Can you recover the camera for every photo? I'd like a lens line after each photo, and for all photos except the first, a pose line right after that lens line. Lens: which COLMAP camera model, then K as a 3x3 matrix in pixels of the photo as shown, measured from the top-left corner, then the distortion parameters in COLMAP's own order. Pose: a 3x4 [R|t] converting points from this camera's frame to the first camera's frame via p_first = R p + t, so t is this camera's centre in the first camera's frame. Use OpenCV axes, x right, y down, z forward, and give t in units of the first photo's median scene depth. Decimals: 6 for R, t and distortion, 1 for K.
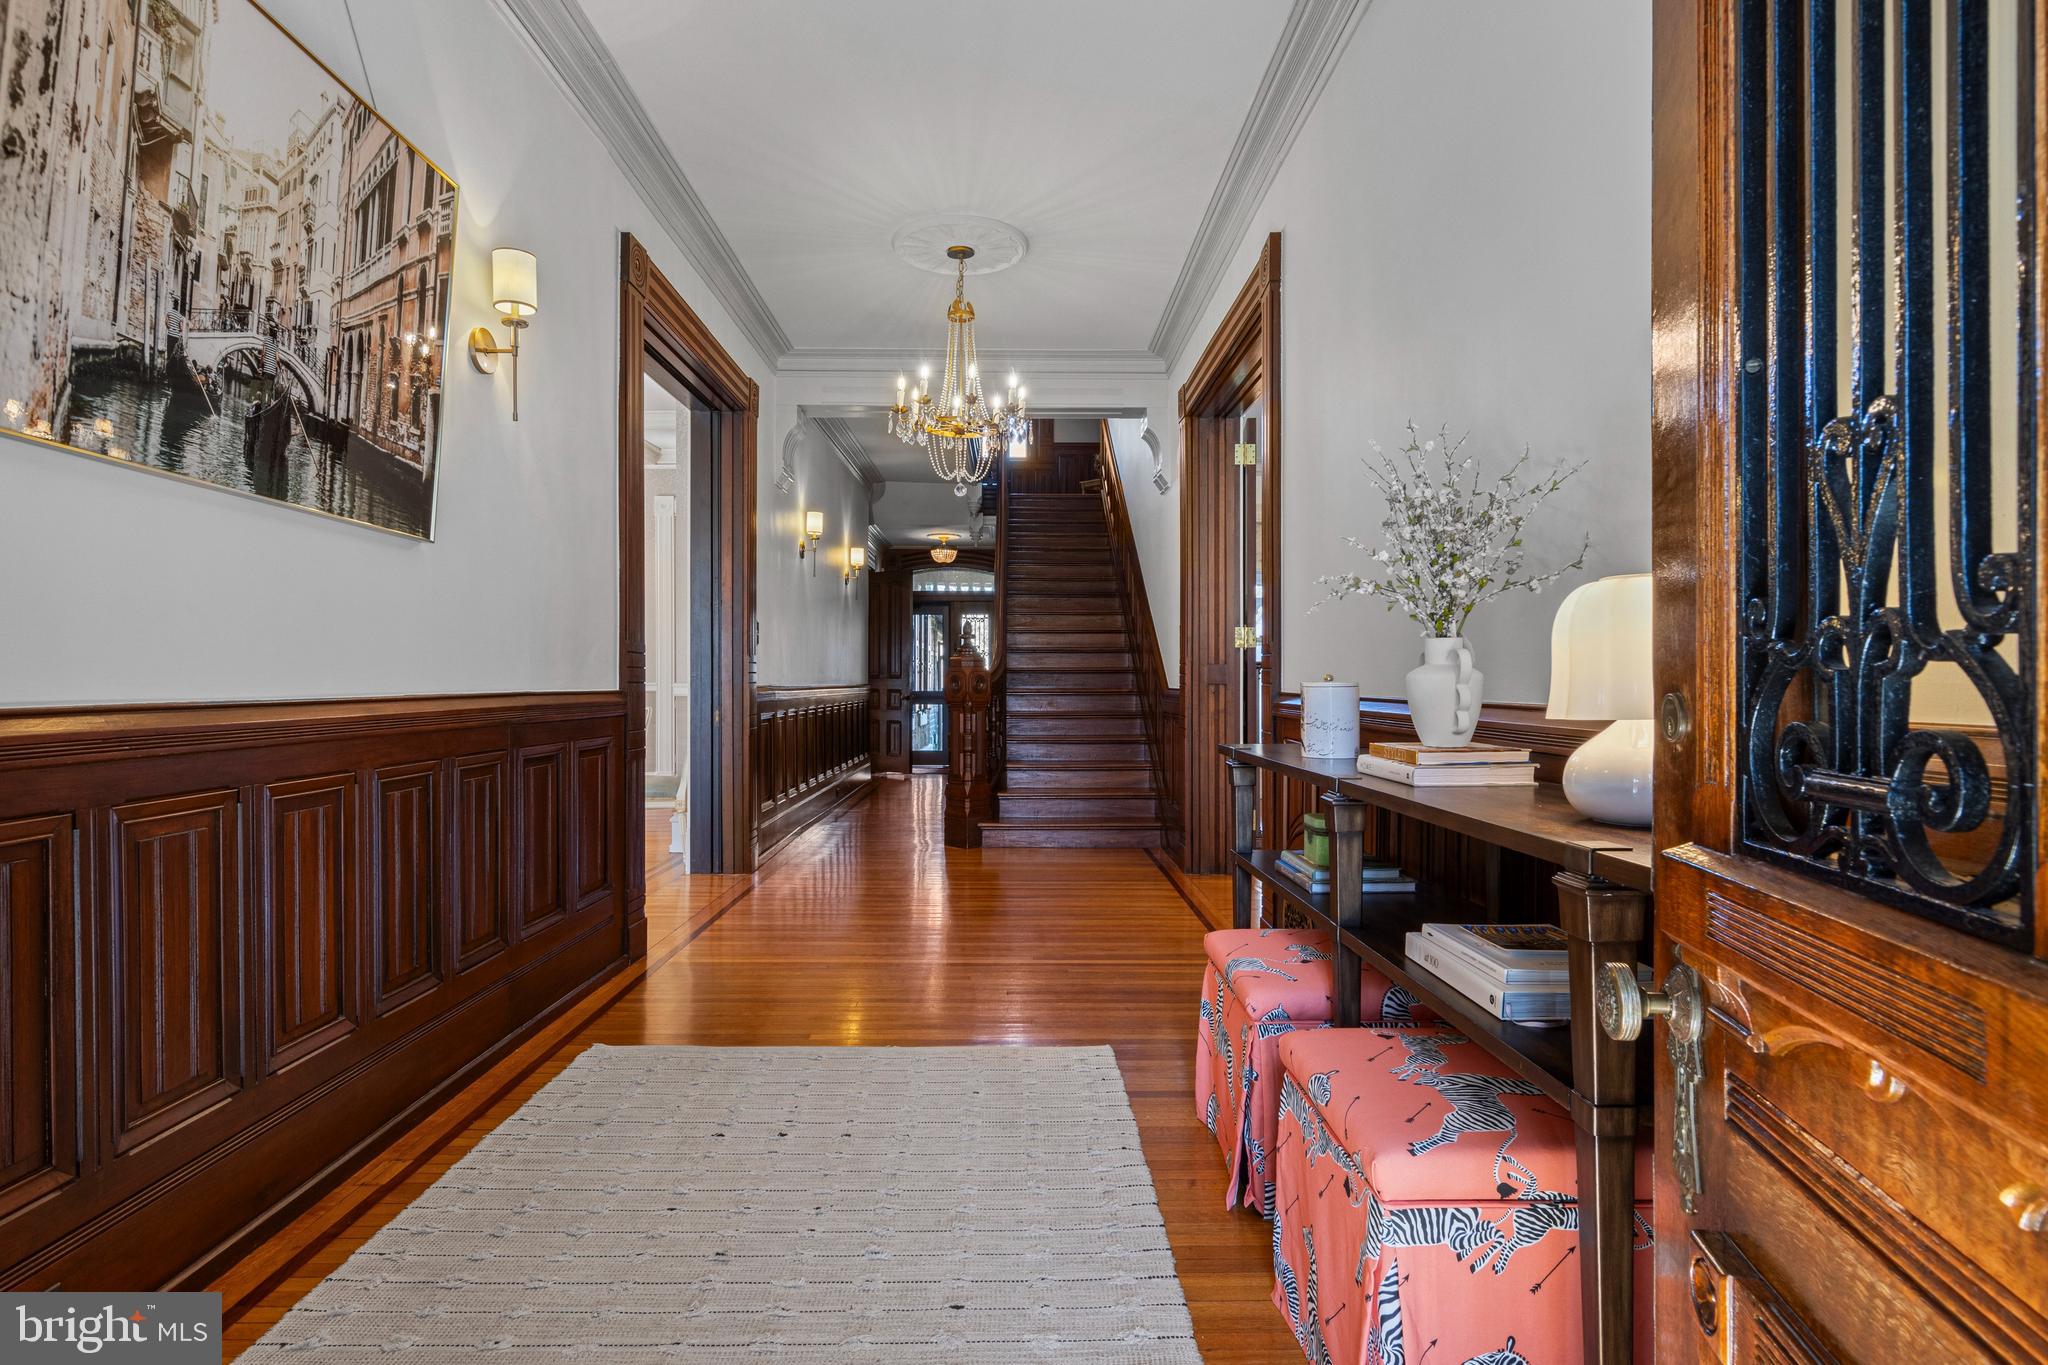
lens RADIAL K [[1044.6, 0, 1024.0], [0, 1044.6, 682.5], [0, 0, 1]] dist [0.009048, -0.001164]
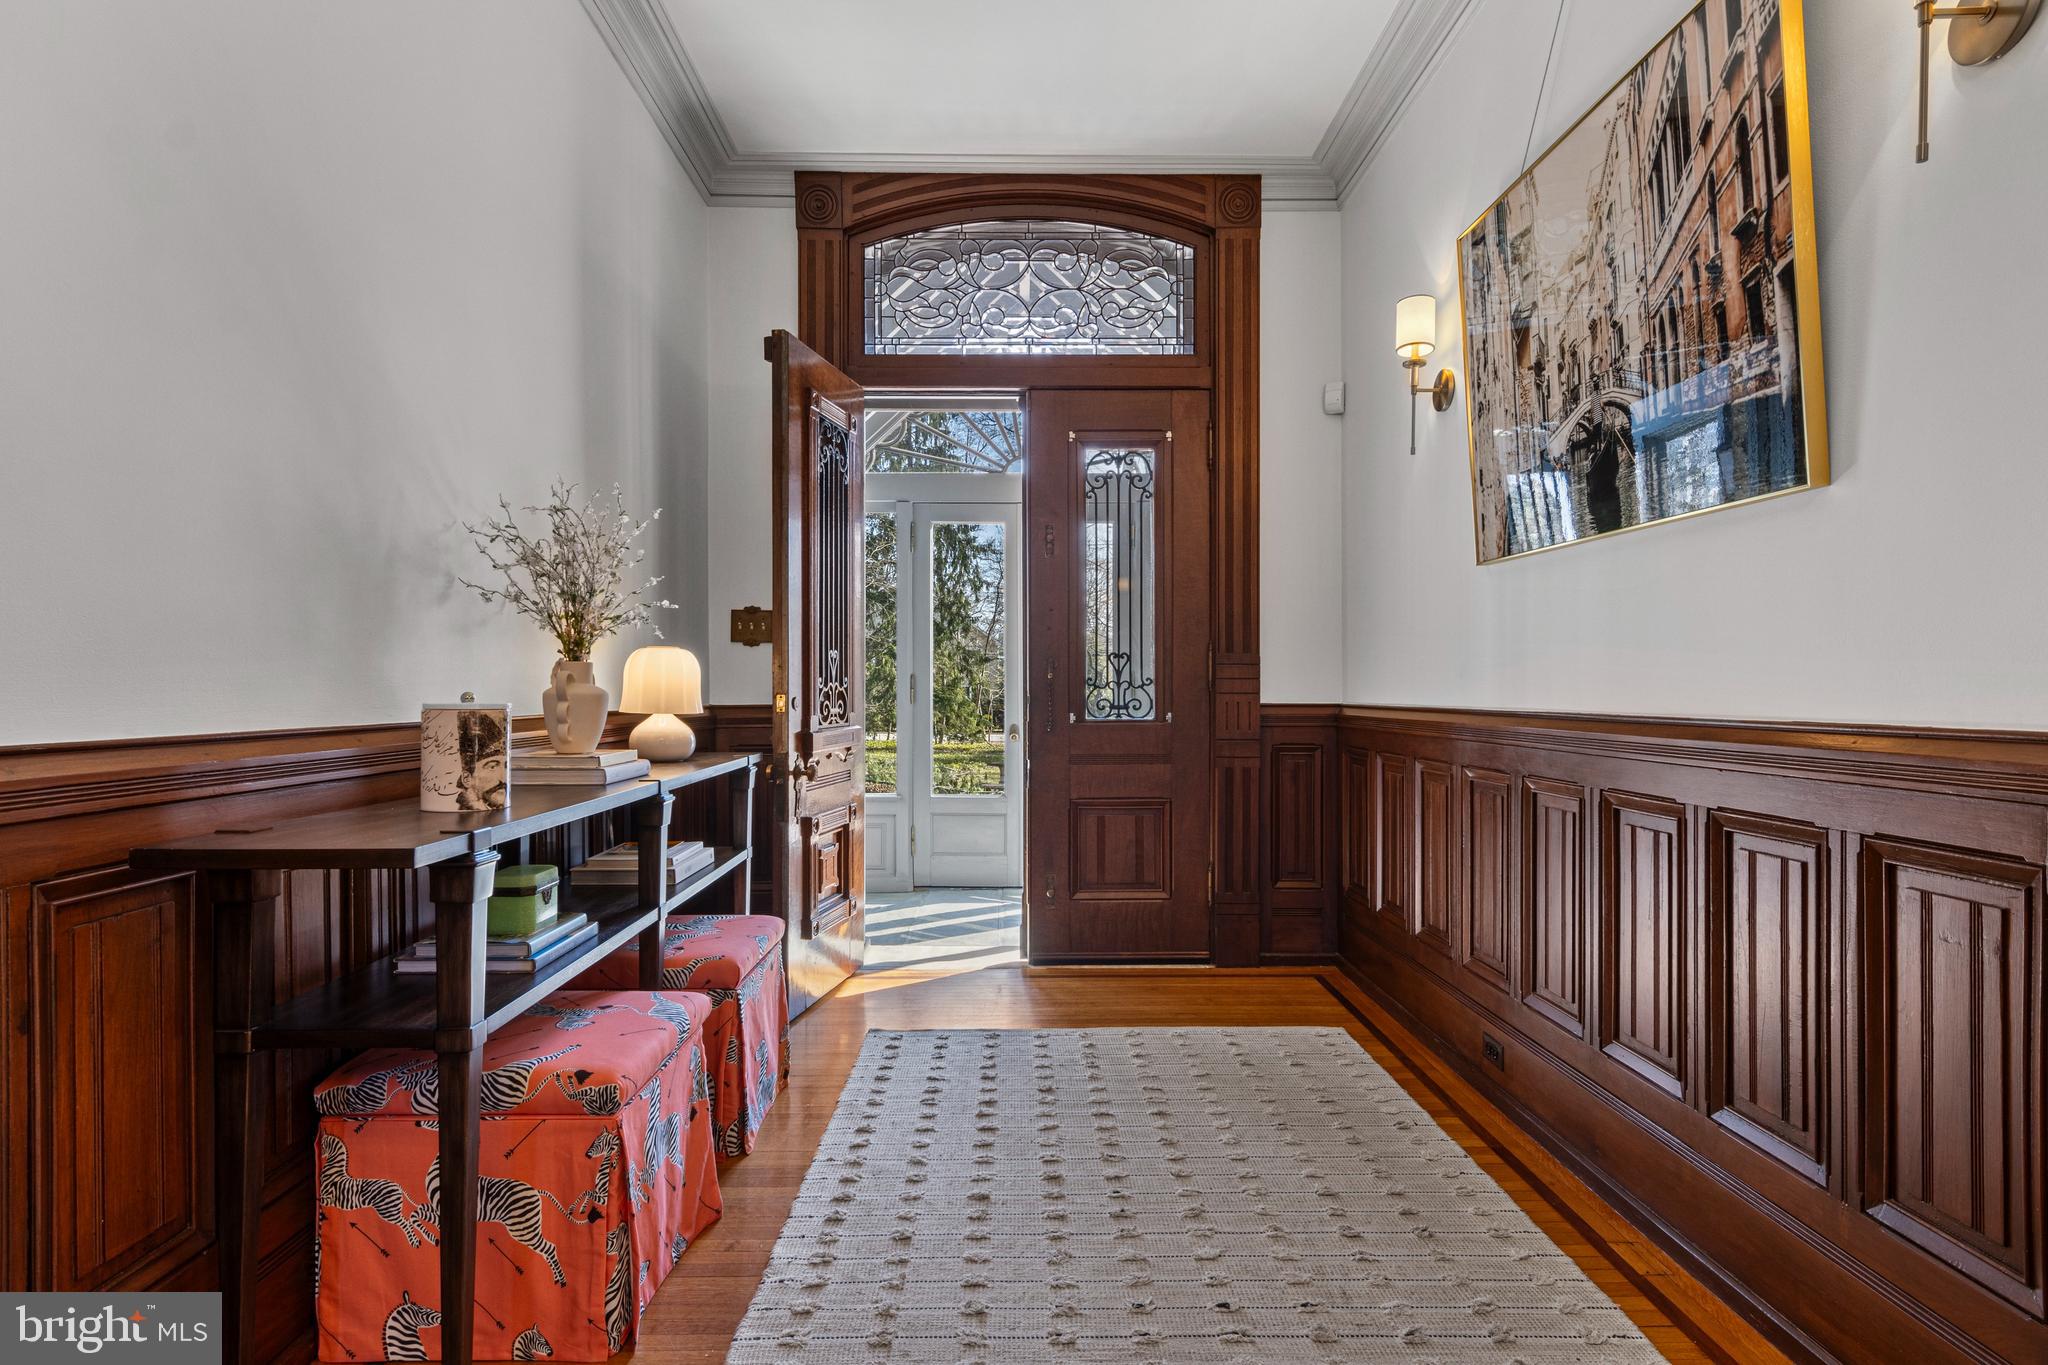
lens RADIAL K [[1044.6, 0, 1024.0], [0, 1044.6, 682.5], [0, 0, 1]] dist [0.009048, -0.001164]
pose [[-0.999995, 0.000520, 0.003043, -0.098326], [0.000514, 0.999998, -0.001849, -0.014101], [-0.003044, -0.001847, -0.999994, 1.911412]]
